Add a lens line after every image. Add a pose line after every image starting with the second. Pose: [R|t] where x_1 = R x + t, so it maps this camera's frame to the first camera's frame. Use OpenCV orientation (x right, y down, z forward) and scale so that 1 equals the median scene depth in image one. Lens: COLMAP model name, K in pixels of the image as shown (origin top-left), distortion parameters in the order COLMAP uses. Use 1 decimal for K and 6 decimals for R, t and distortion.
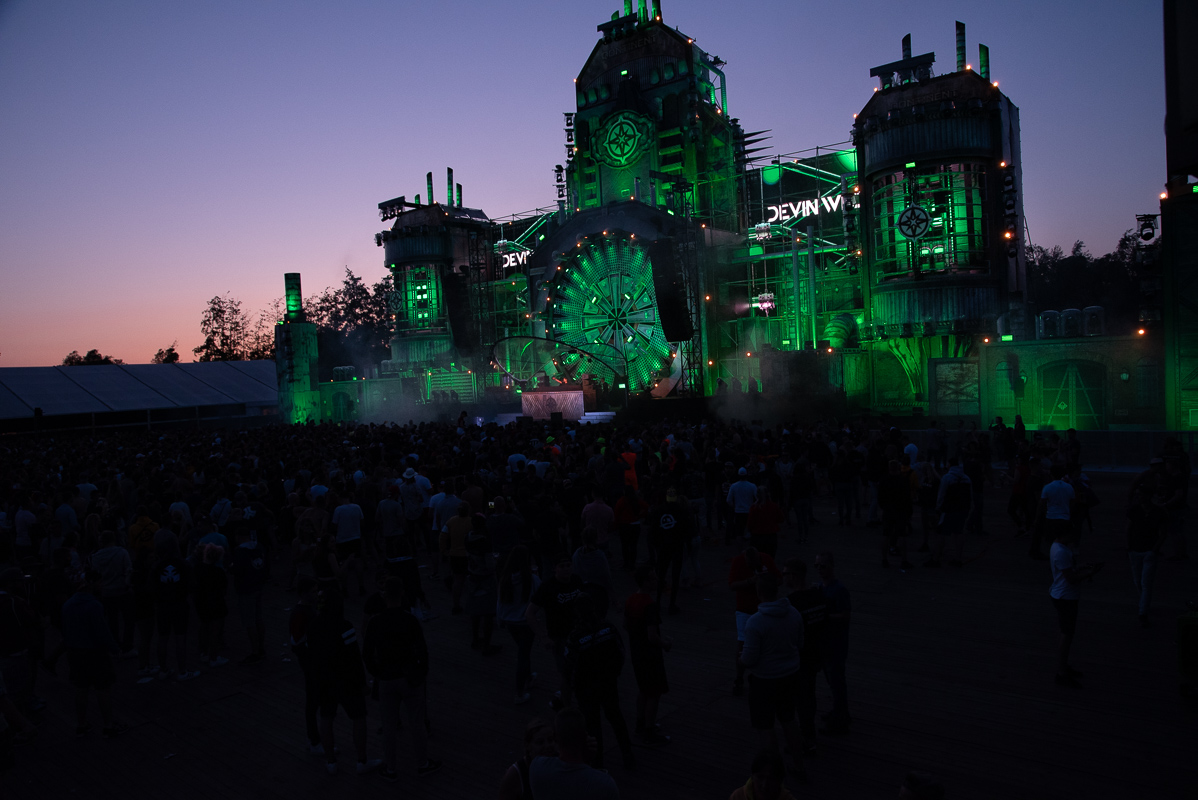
lens RADIAL K [[831.7, 0, 599.7], [0, 831.7, 405.4], [0, 0, 1]] dist [-0.105817, 0.059185]
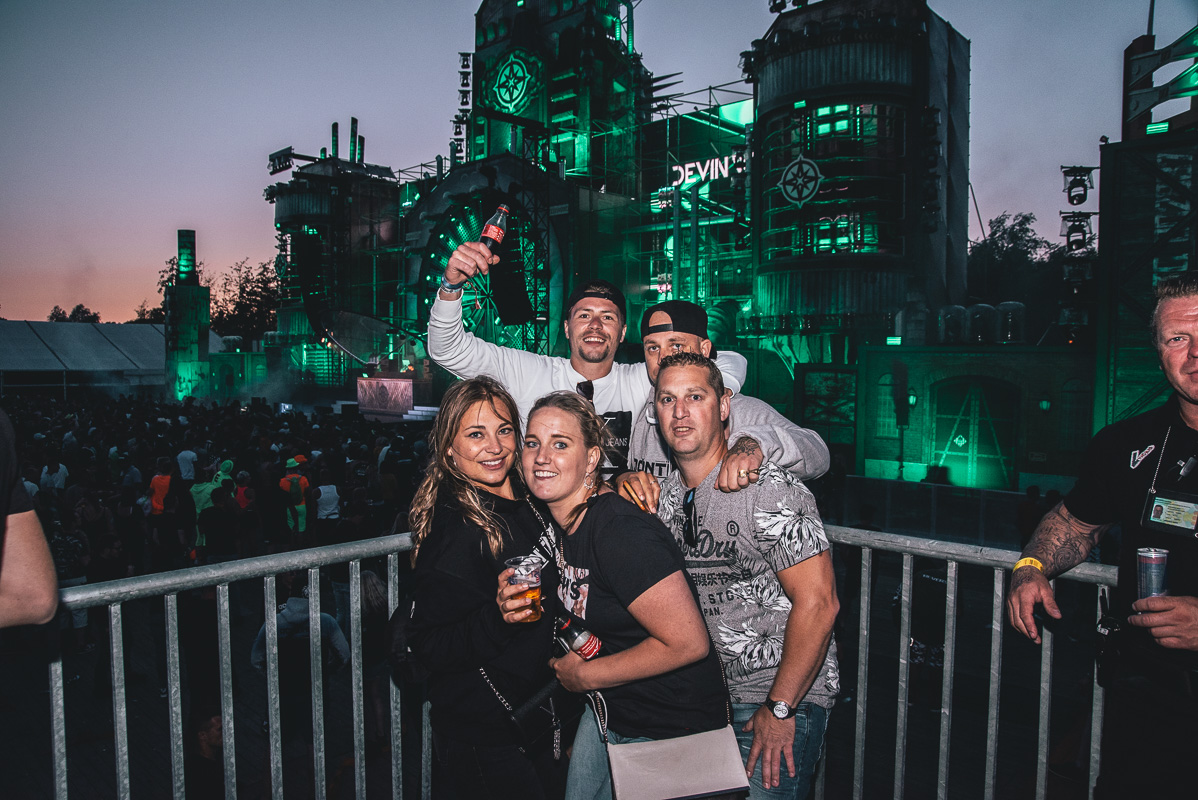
lens RADIAL K [[831.7, 0, 597.9], [0, 831.7, 406.5], [0, 0, 1]] dist [-0.105817, 0.059185]
pose [[0.996293, 0.059700, -0.061934, 0.187640], [-0.058474, 0.998059, 0.021418, -0.016576], [0.063092, -0.017717, 0.997850, 0.168536]]
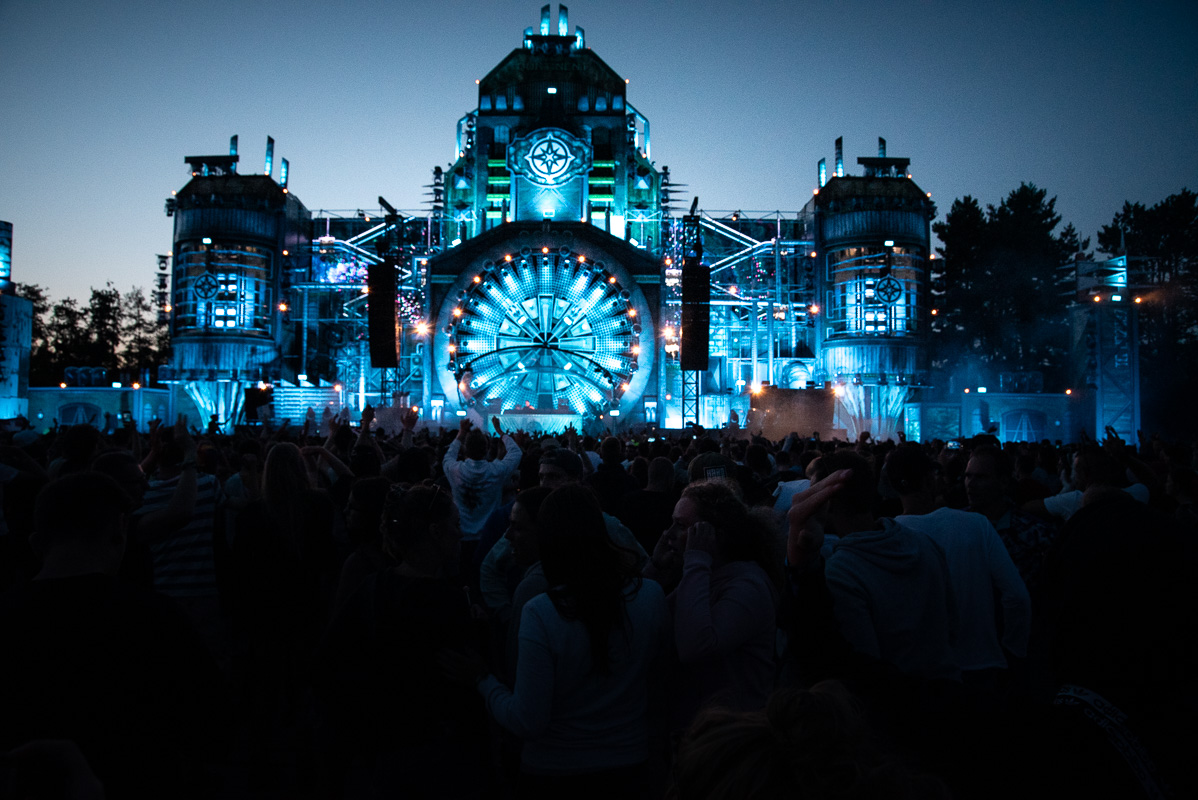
lens RADIAL K [[831.7, 0, 607.0], [0, 831.7, 401.4], [0, 0, 1]] dist [-0.105817, 0.059185]
pose [[0.776295, 0.081108, 0.625130, -0.496606], [-0.023493, 0.994721, -0.099888, 0.050437], [-0.629932, 0.062856, 0.774103, 0.242623]]
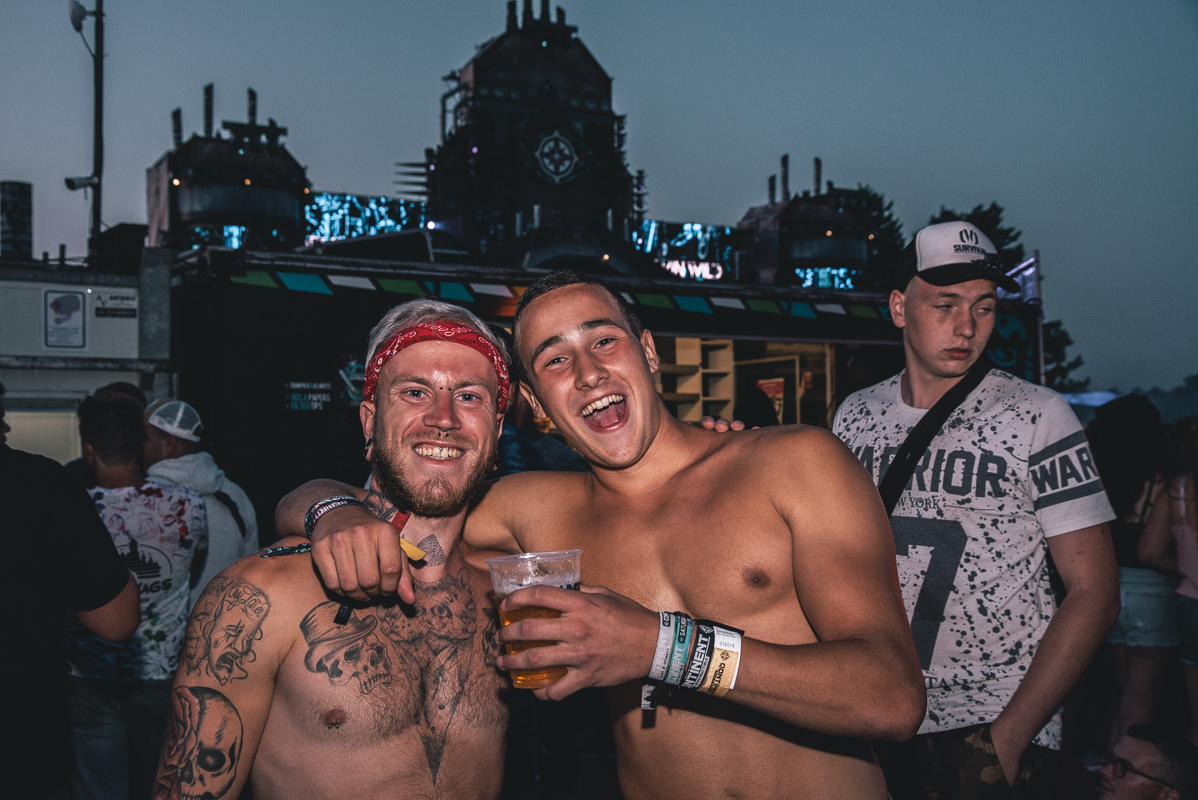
lens RADIAL K [[1537.4, 0, 601.8], [0, 1537.4, 401.4], [0, 0, 1]] dist [0.021405, 0.000000]
pose [[0.328670, 0.074627, 0.941492, -1.570990], [0.025850, 0.995789, -0.087955, 0.103921], [-0.944091, 0.053246, 0.325357, 0.409426]]
